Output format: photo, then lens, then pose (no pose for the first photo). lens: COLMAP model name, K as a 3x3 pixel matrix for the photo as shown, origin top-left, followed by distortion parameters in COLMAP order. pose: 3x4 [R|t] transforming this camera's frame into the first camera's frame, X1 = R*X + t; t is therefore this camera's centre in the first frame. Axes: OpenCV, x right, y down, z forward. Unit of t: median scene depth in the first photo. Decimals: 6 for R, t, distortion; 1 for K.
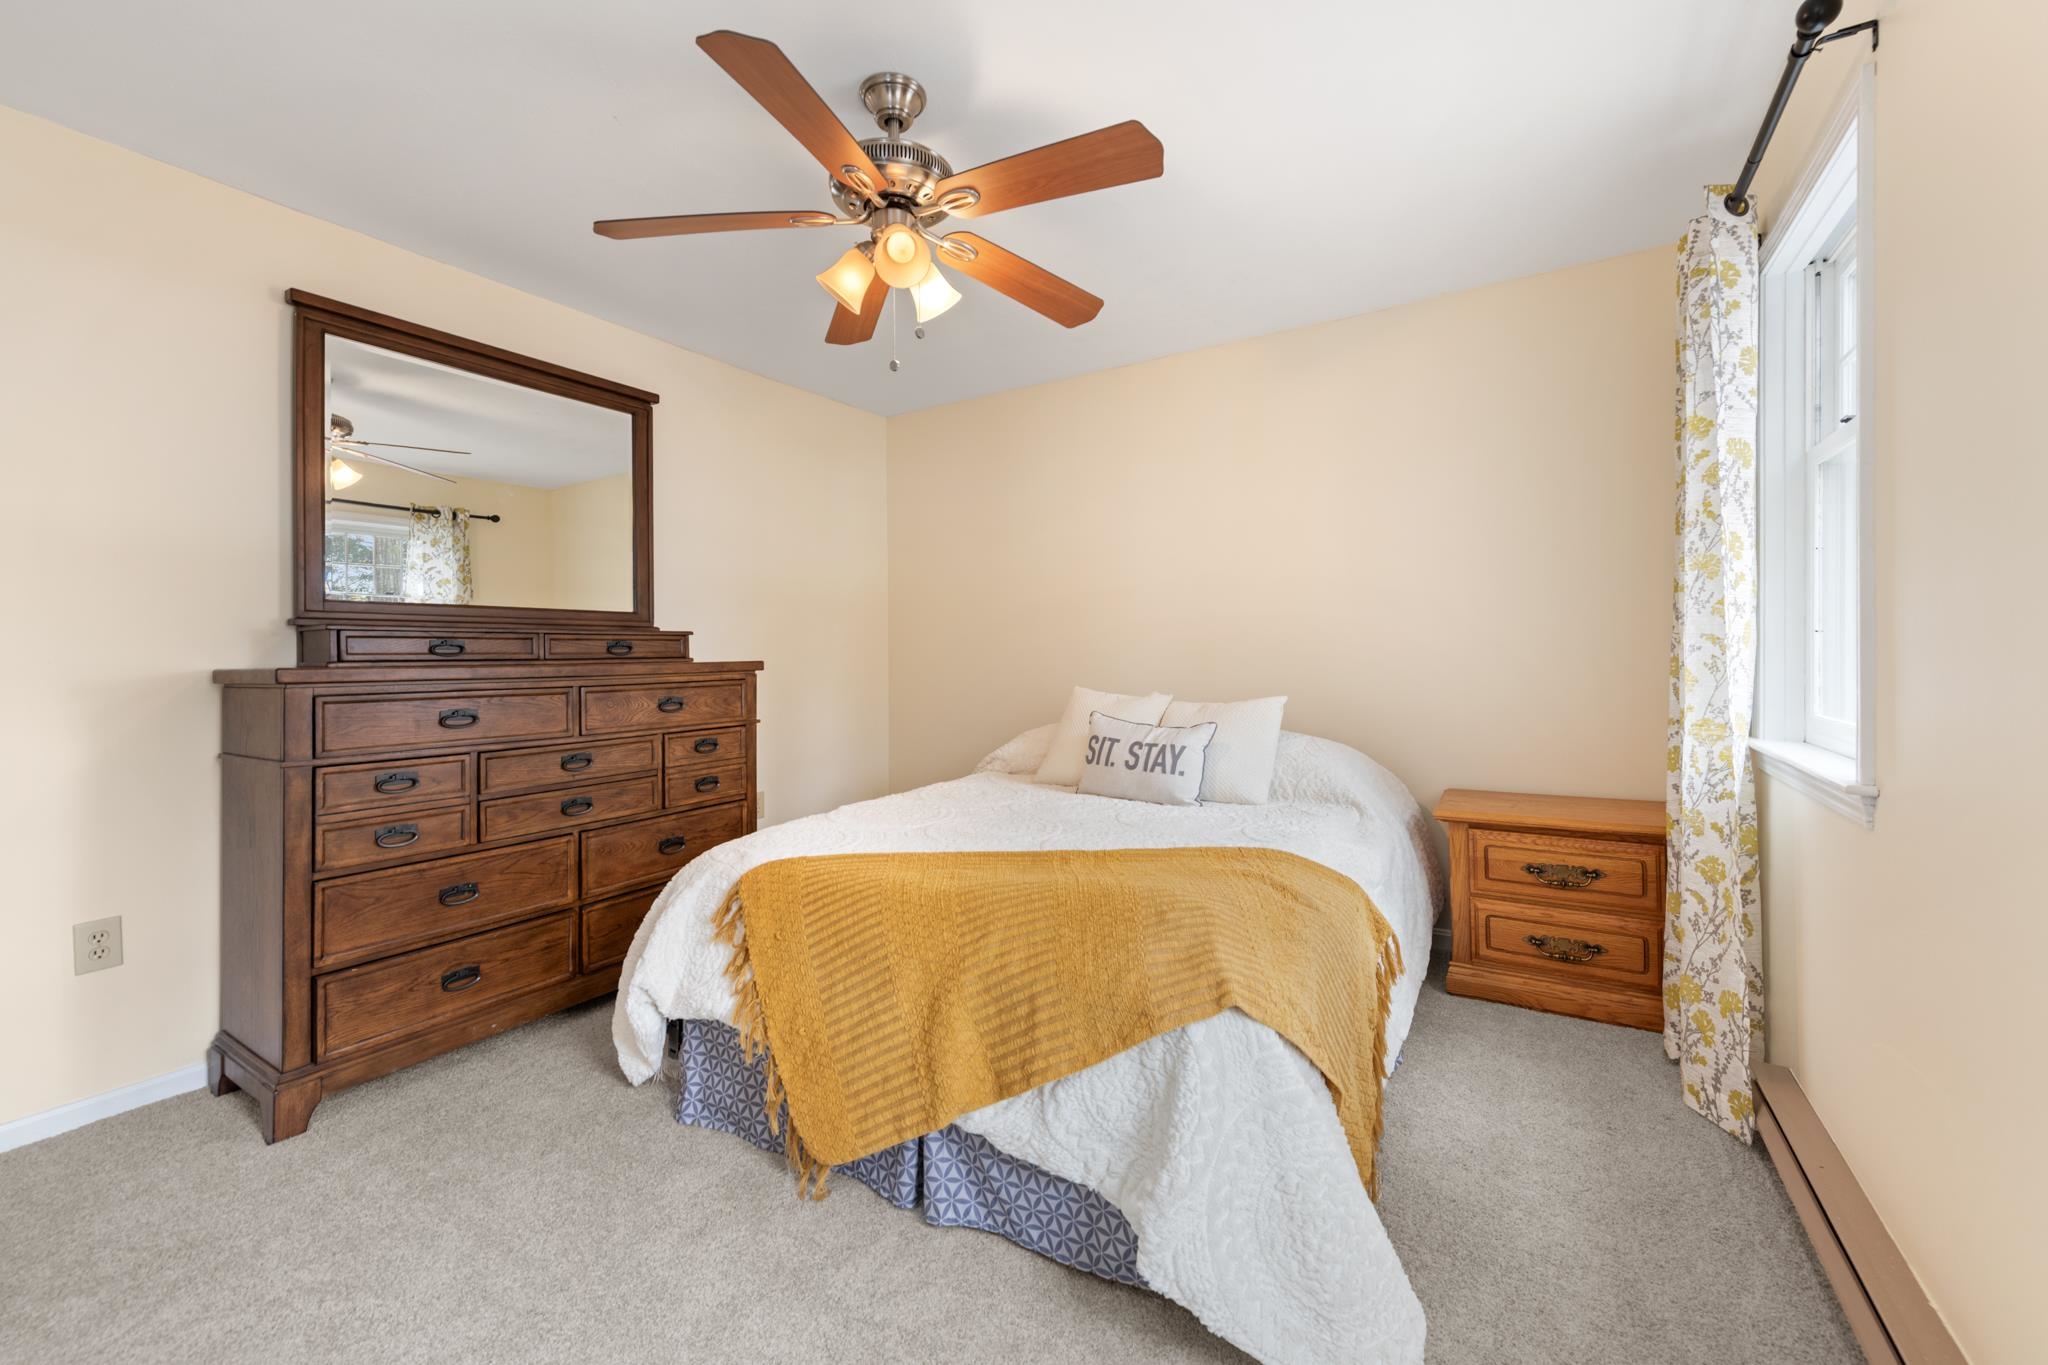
lens RADIAL K [[812.1, 0, 1011.4], [0, 812.1, 650.7], [0, 0, 1]] dist [0.003750, 0.000169]
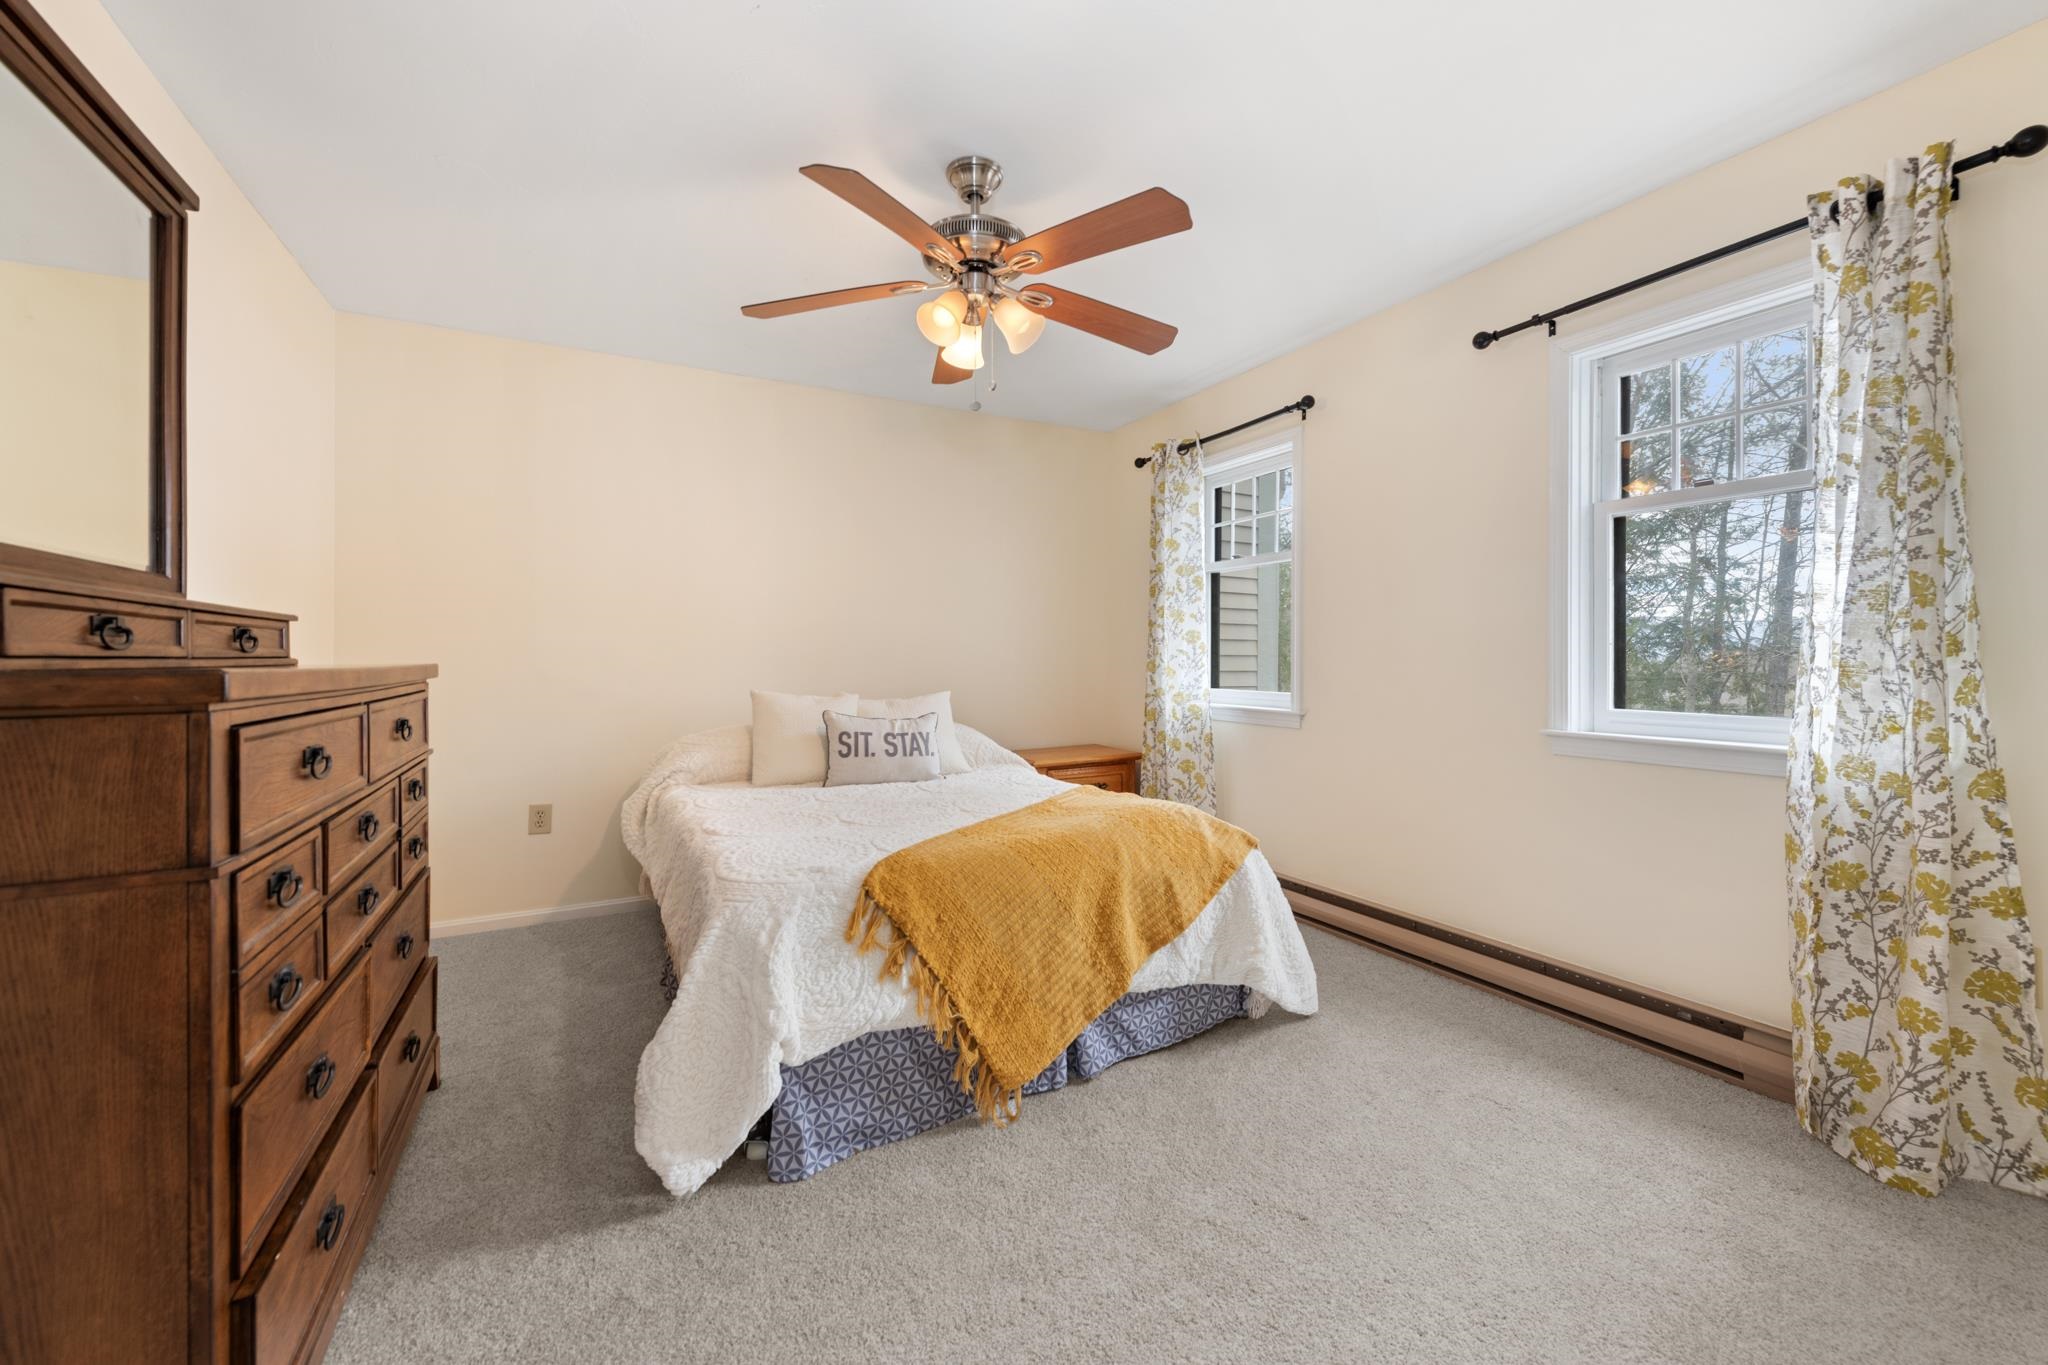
lens RADIAL K [[812.1, 0, 1013.4], [0, 812.1, 667.4], [0, 0, 1]] dist [0.003750, 0.000169]
pose [[0.497754, -0.001562, 0.867317, -0.827690], [-0.003023, 0.999989, 0.003536, 0.014137], [-0.867313, -0.004382, 0.497744, 0.282126]]
